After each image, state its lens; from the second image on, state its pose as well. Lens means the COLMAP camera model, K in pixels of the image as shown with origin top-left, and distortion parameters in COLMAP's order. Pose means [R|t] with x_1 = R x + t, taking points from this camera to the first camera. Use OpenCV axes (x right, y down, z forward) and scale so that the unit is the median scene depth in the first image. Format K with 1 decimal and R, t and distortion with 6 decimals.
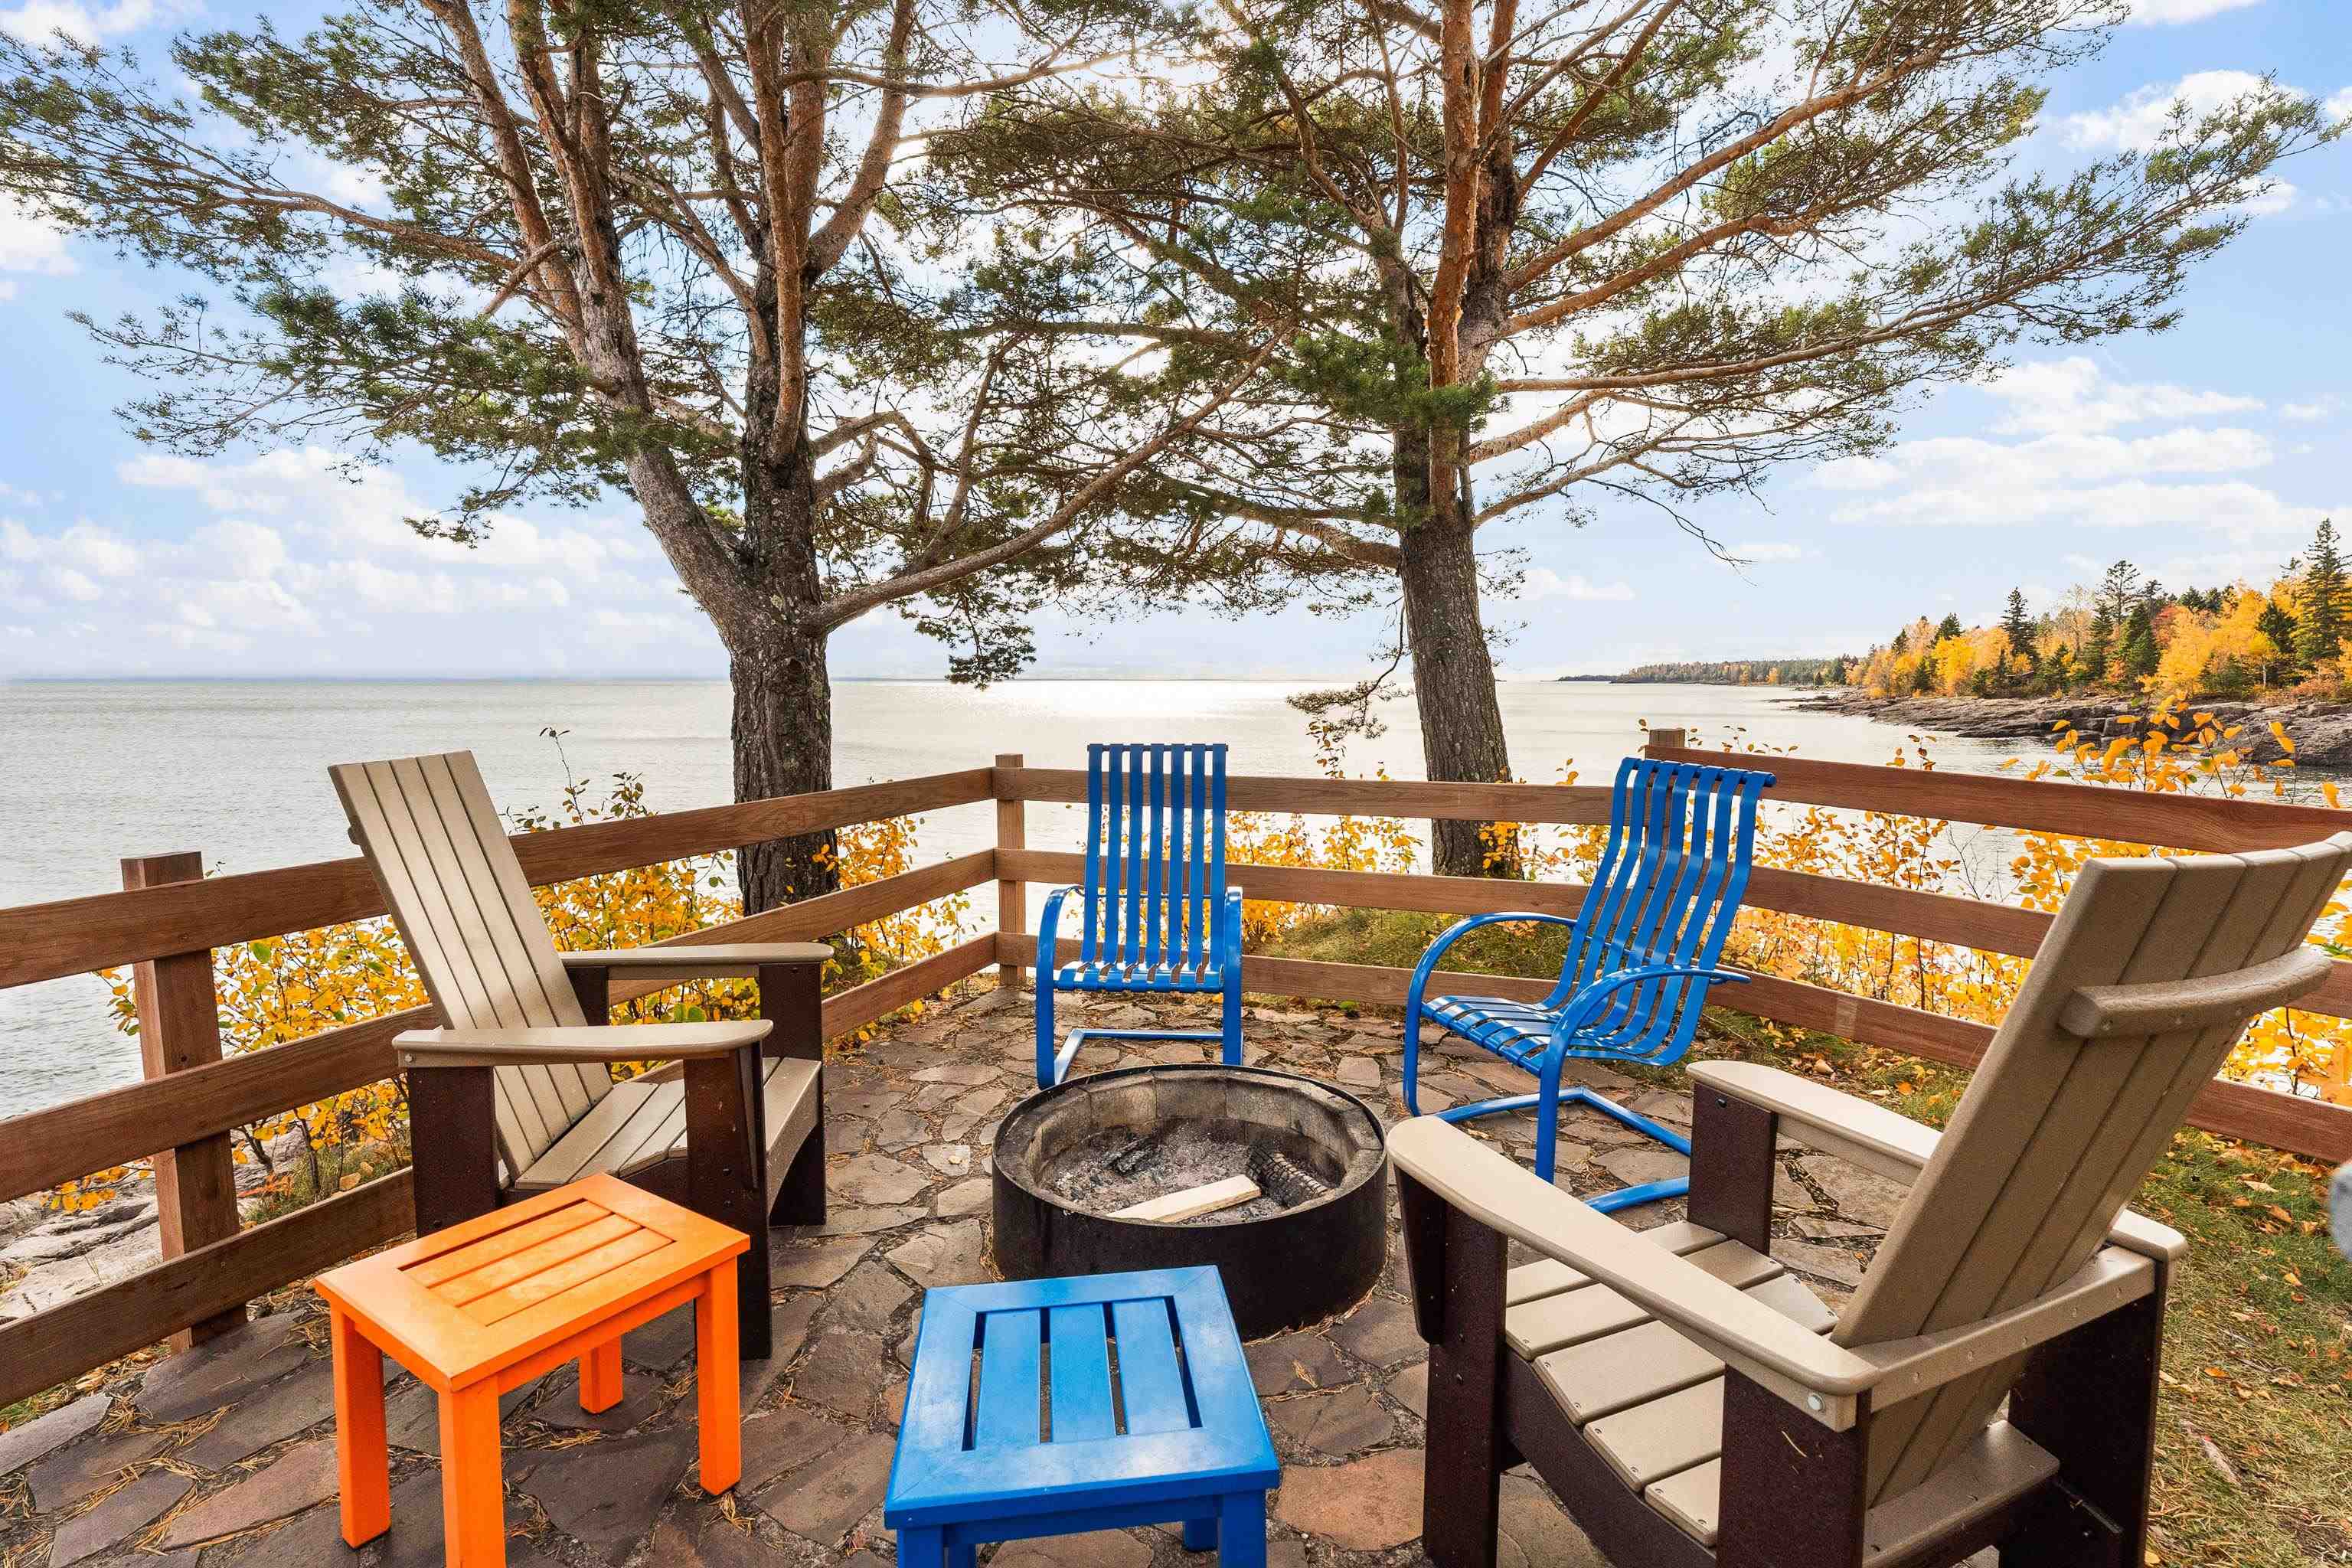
lens RADIAL K [[1071.5, 0, 1178.7], [0, 1071.5, 769.3], [0, 0, 1]] dist [-0.003420, 0.000556]
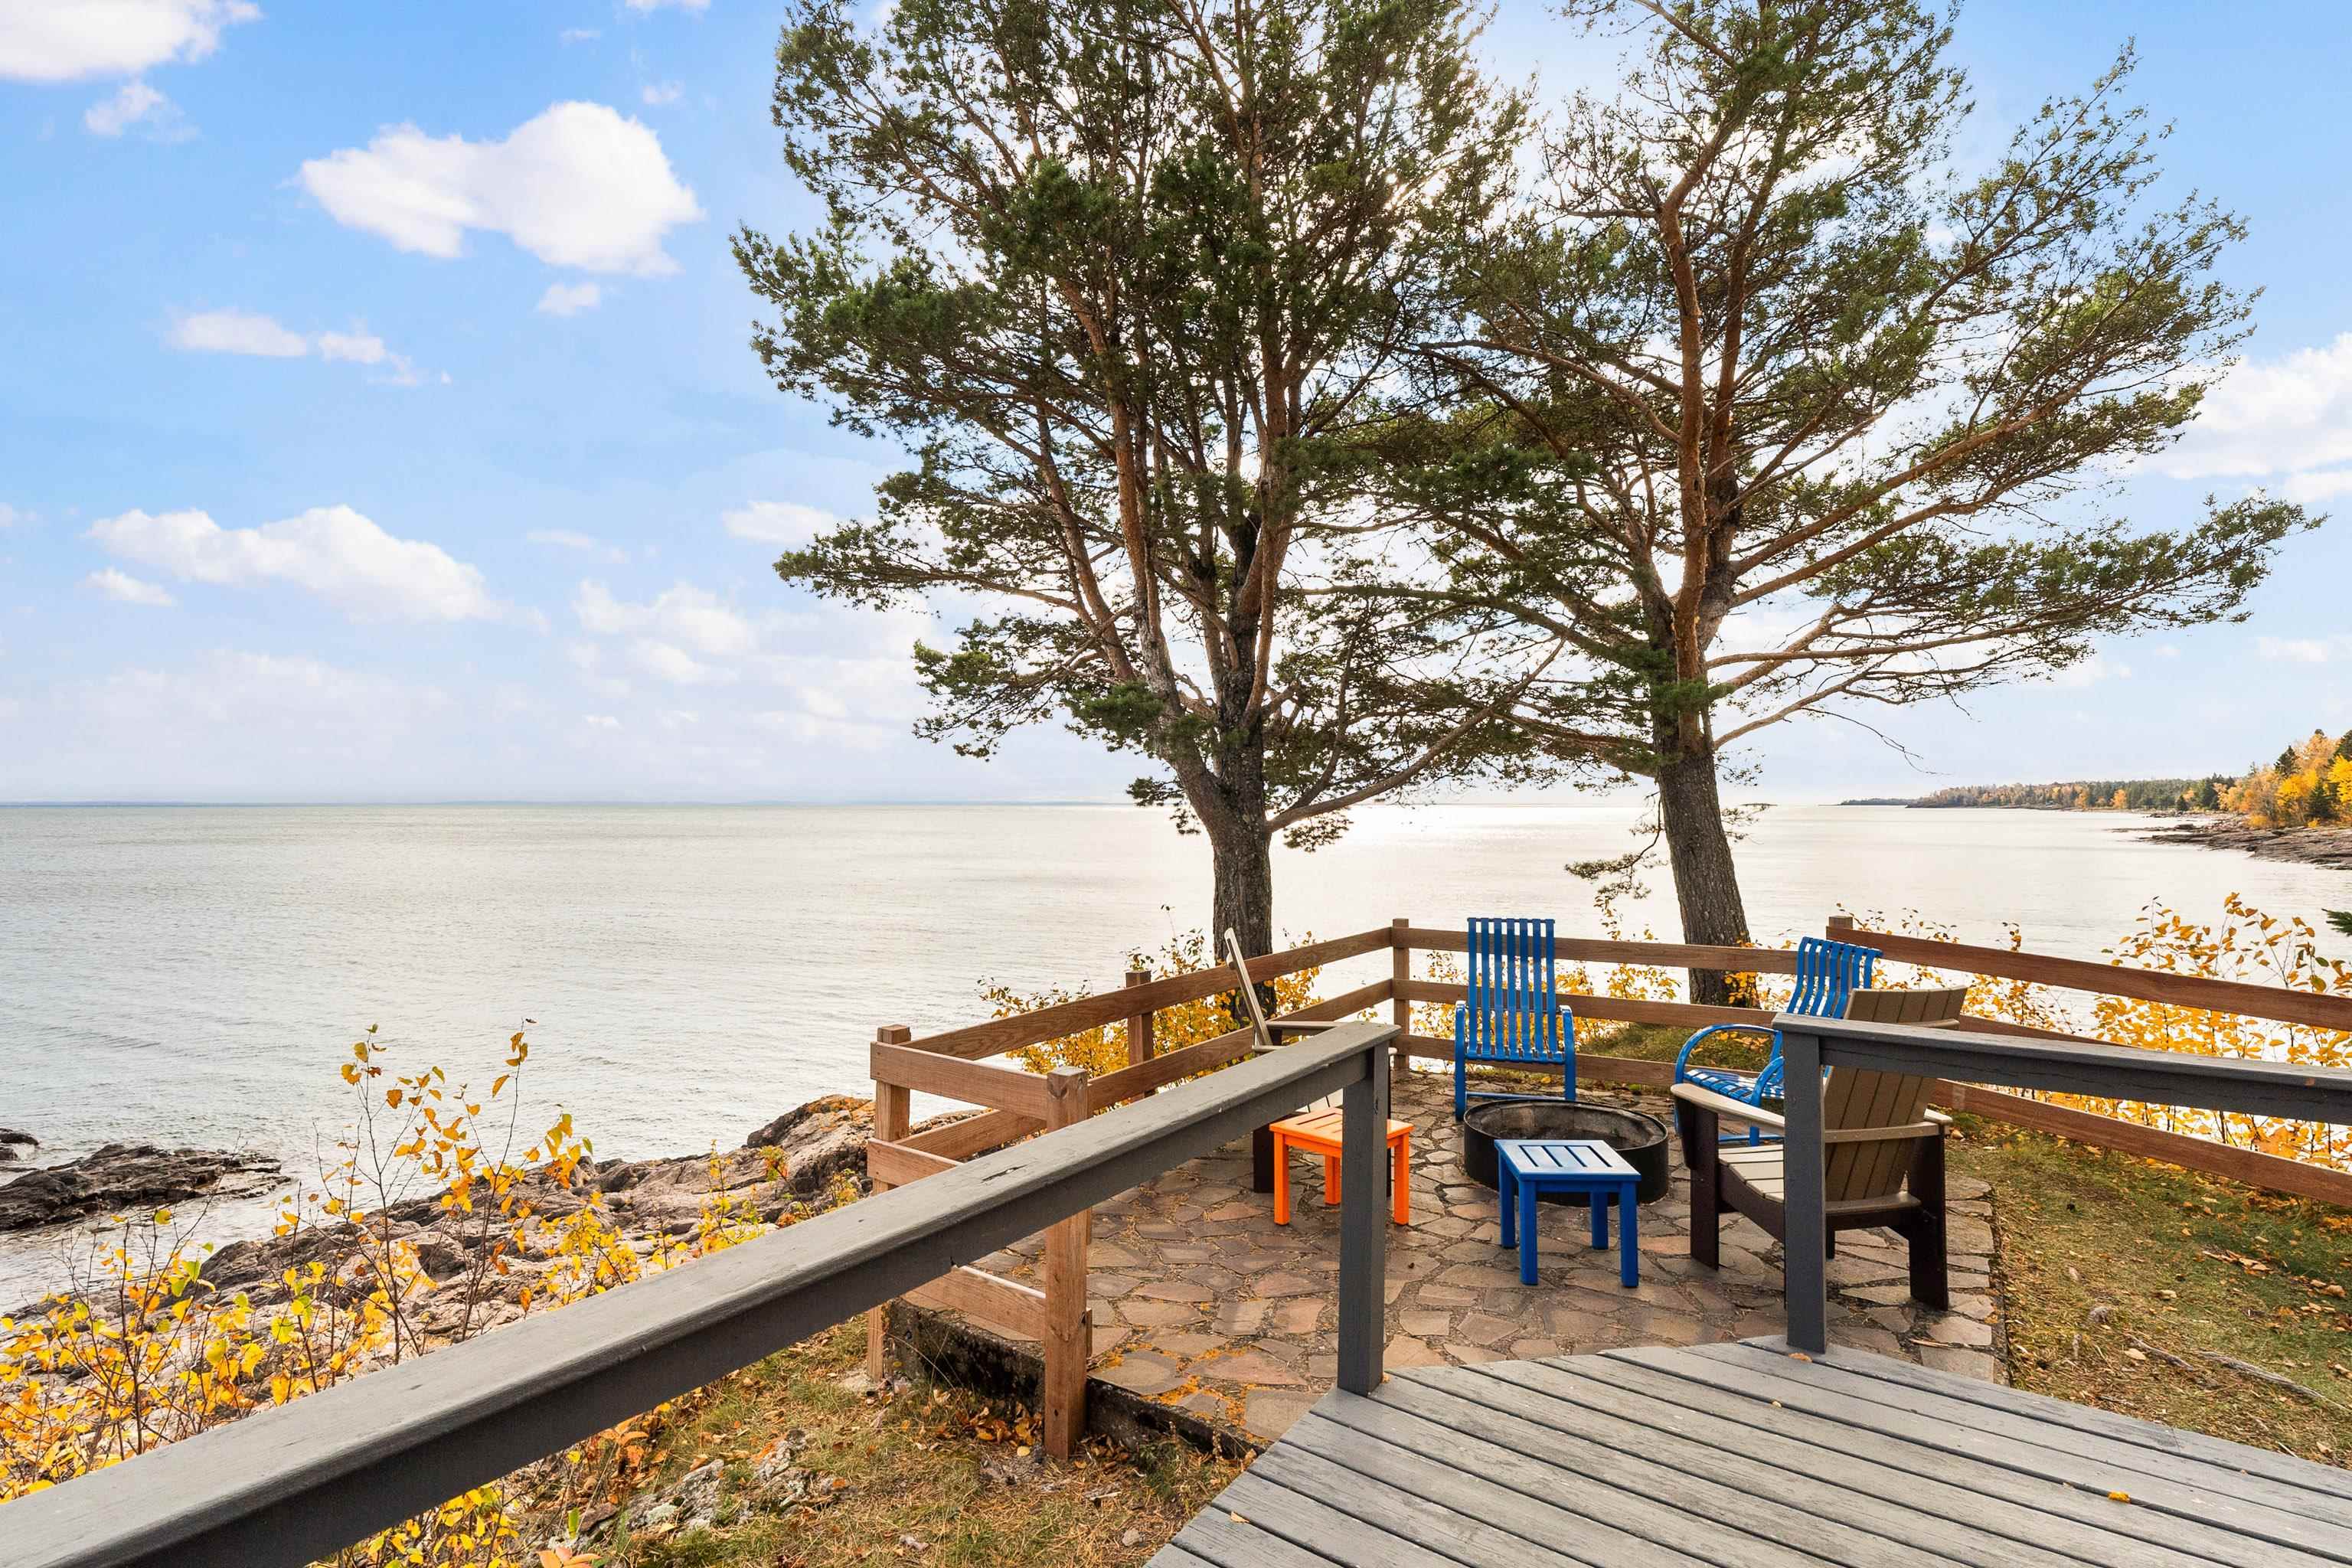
lens RADIAL K [[1106.0, 0, 1181.2], [0, 1106.0, 779.6], [0, 0, 1]] dist [-0.007850, 0.001136]
pose [[0.980320, -0.005109, -0.197348, -0.141251], [-0.016164, 0.994231, -0.106032, -0.036650], [0.196751, 0.107135, 0.974583, -0.623003]]
